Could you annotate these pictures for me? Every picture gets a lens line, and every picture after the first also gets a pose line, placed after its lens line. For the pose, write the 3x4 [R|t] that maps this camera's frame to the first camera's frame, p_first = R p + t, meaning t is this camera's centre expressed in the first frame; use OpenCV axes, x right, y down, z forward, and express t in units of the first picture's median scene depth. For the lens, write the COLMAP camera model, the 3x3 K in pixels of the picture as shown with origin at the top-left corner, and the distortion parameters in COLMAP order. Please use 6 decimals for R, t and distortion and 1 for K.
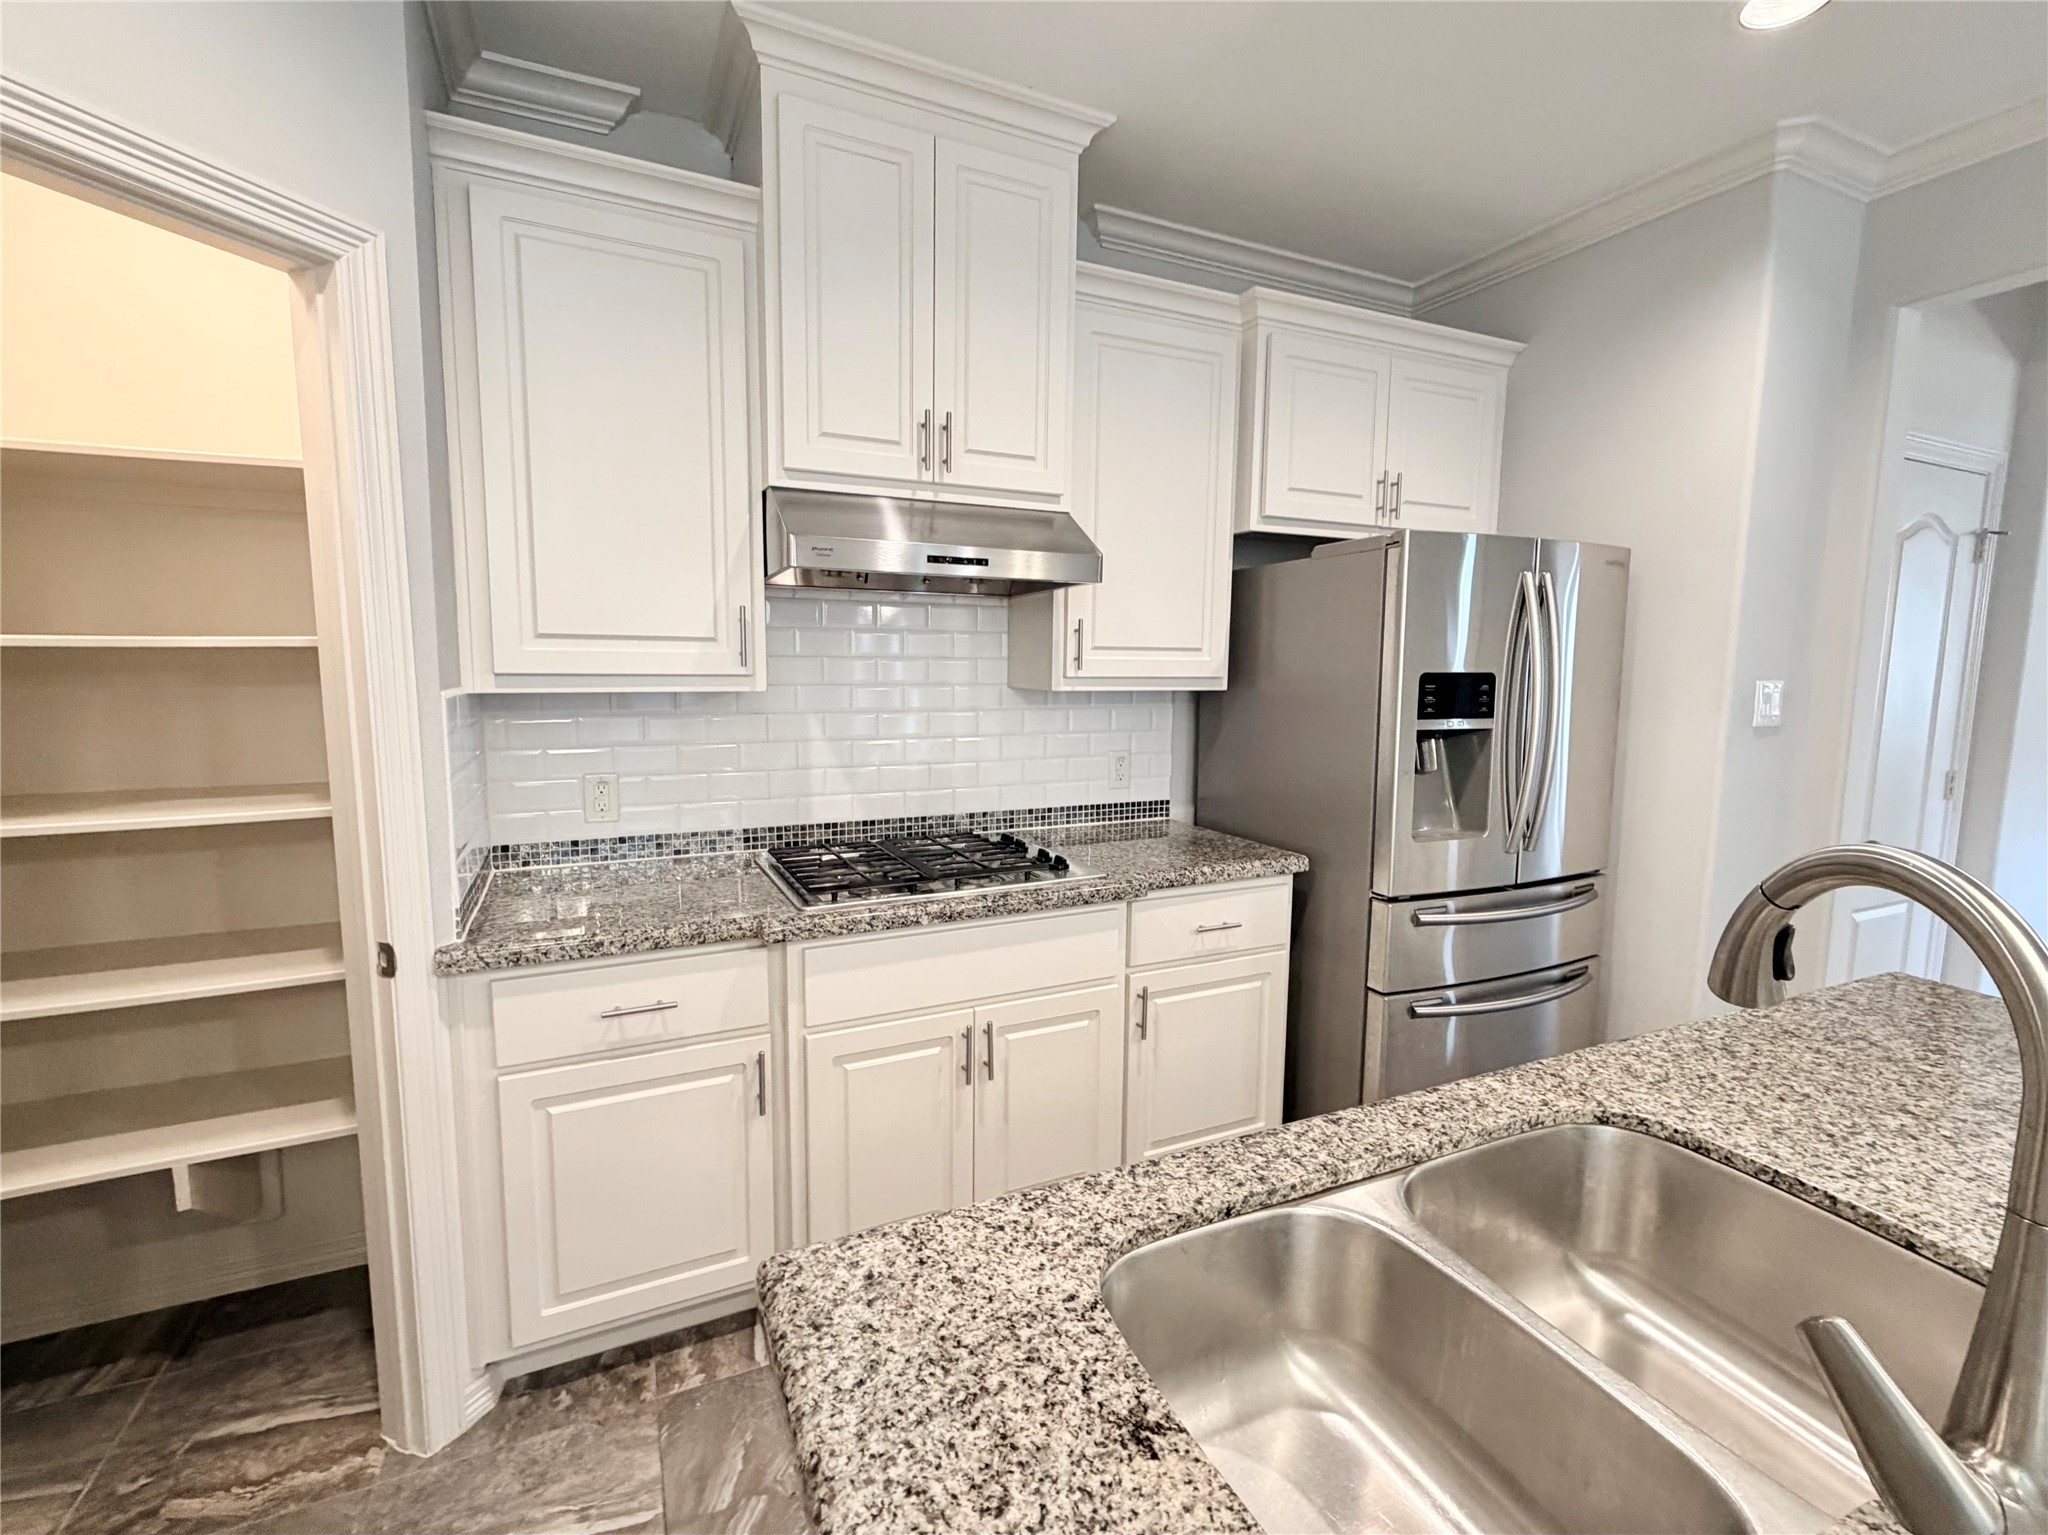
lens RADIAL K [[900.8, 0, 1024.0], [0, 900.8, 767.5], [0, 0, 1]] dist [-0.001132, -0.000103]
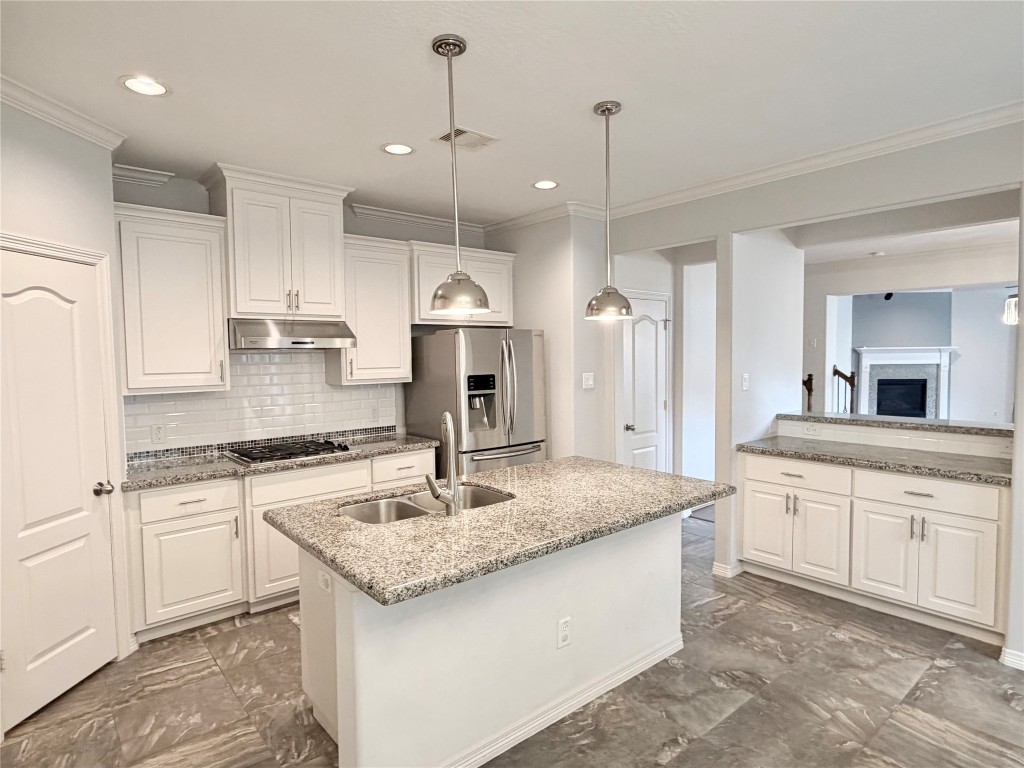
lens RADIAL K [[571.7, 0, 508.6], [0, 571.7, 385.3], [0, 0, 1]] dist [-0.000975, -0.000260]
pose [[0.964995, -0.037160, 0.259623, 0.073958], [0.052671, 0.997202, -0.053045, 0.034445], [-0.256926, 0.064863, 0.964252, -0.833944]]
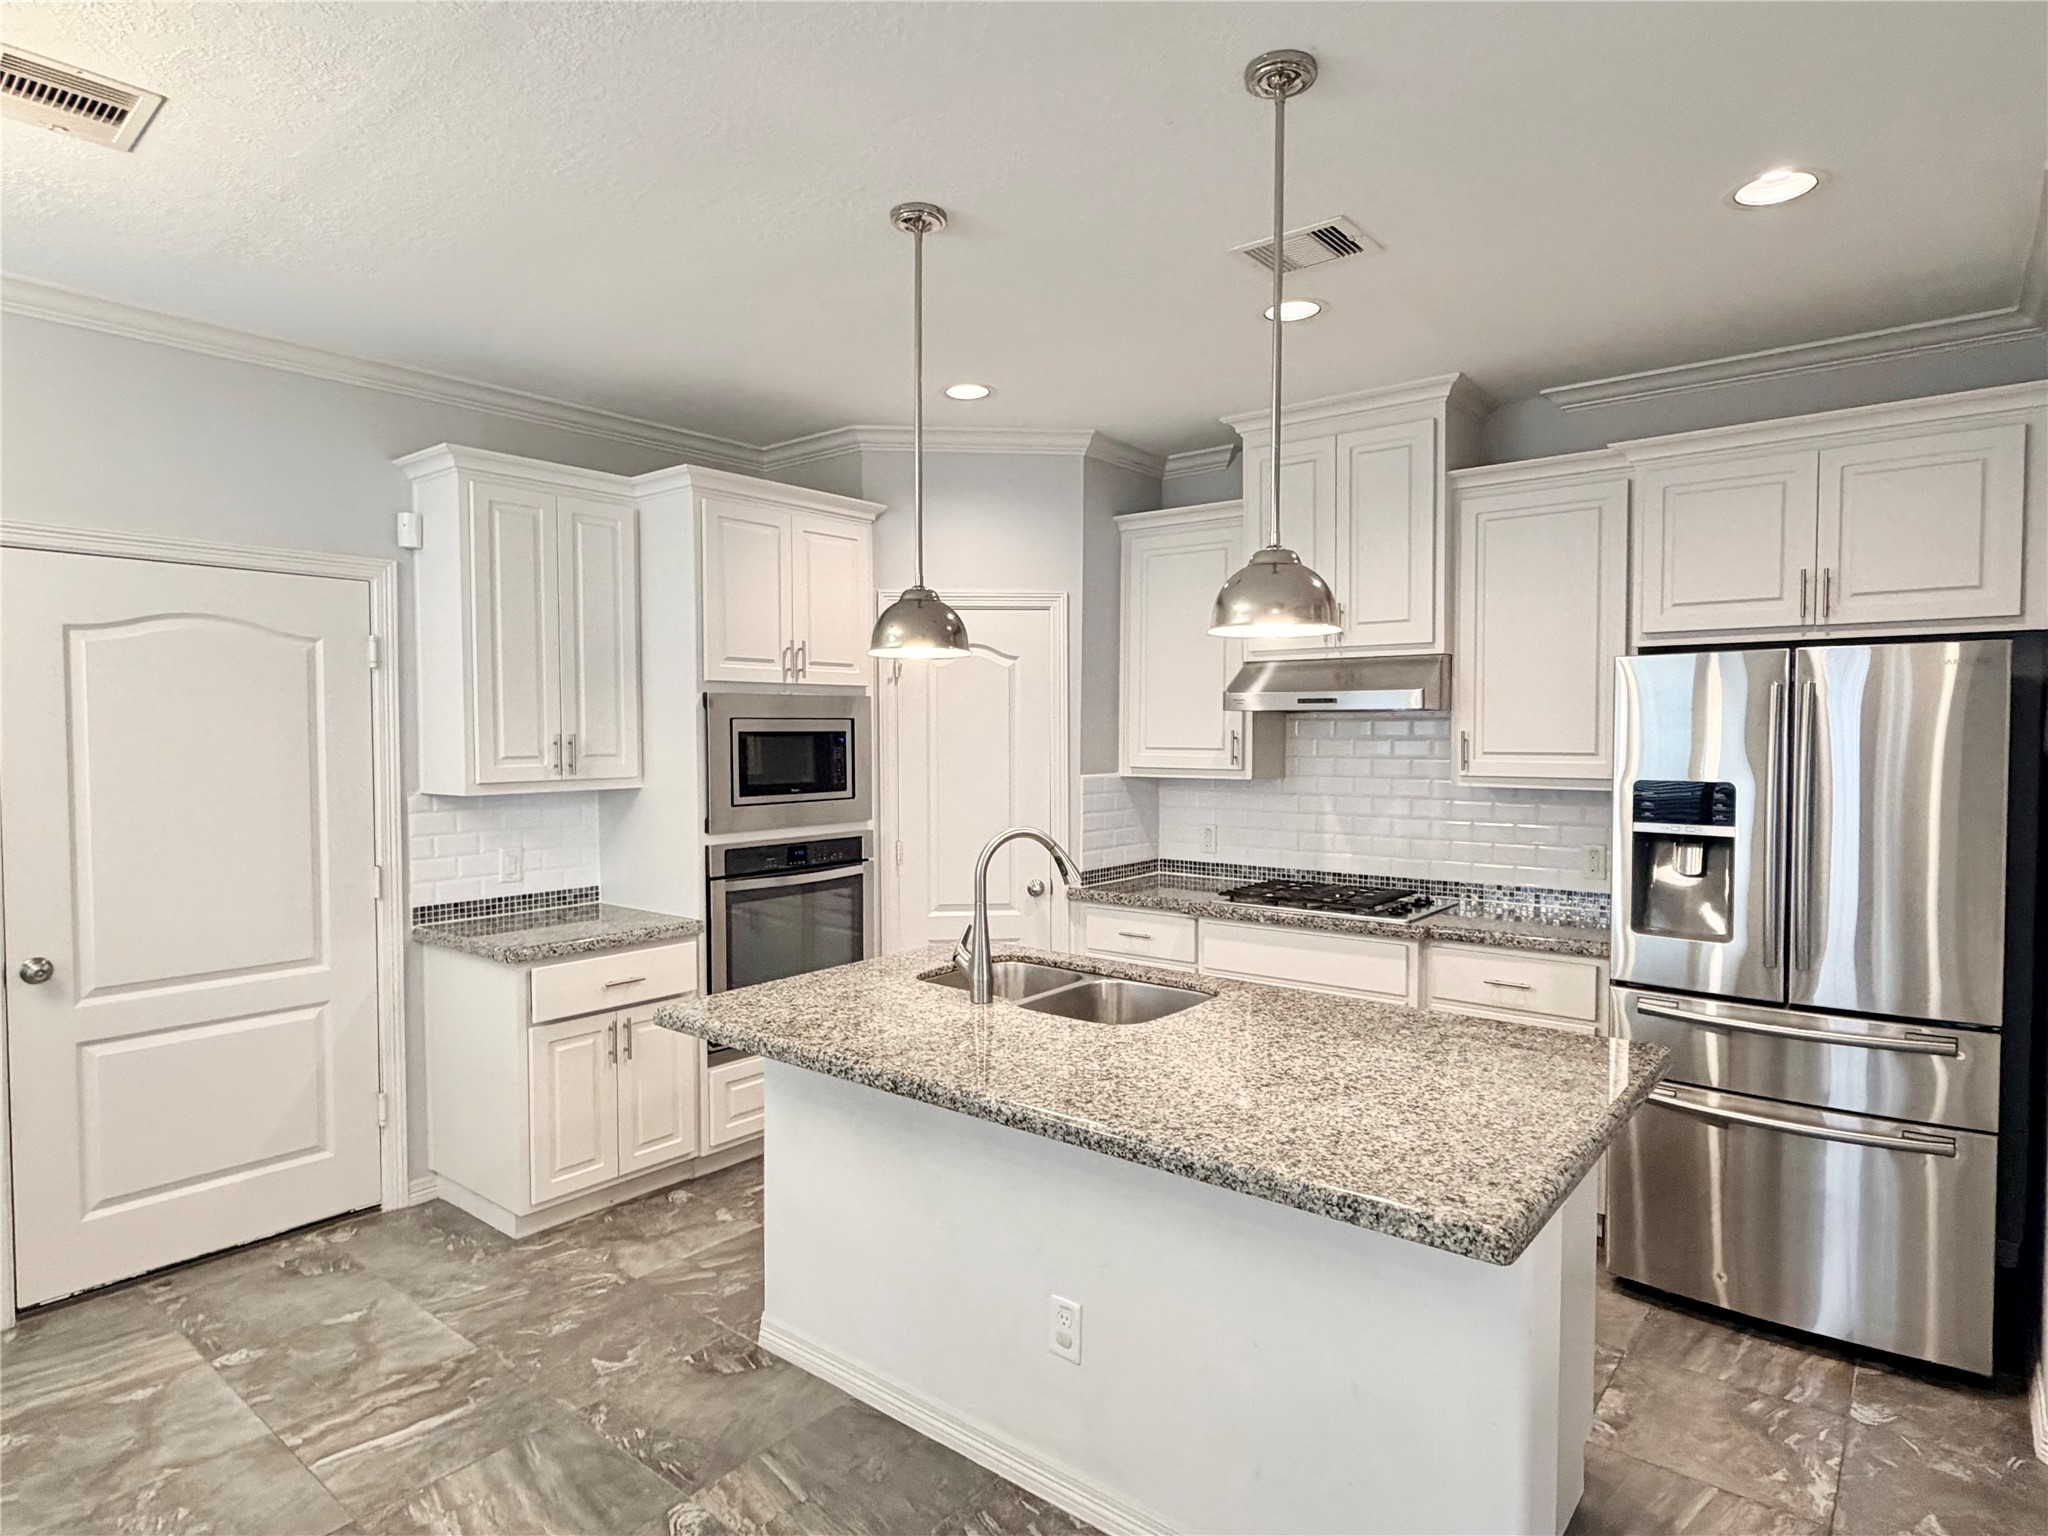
lens RADIAL K [[1143.5, 0, 1017.3], [0, 1143.5, 770.6], [0, 0, 1]] dist [-0.000975, -0.000260]
pose [[0.433456, 0.021968, -0.900907, 1.346024], [-0.096677, 0.995067, -0.022250, -0.011199], [0.895974, 0.096741, 0.433442, -0.290497]]
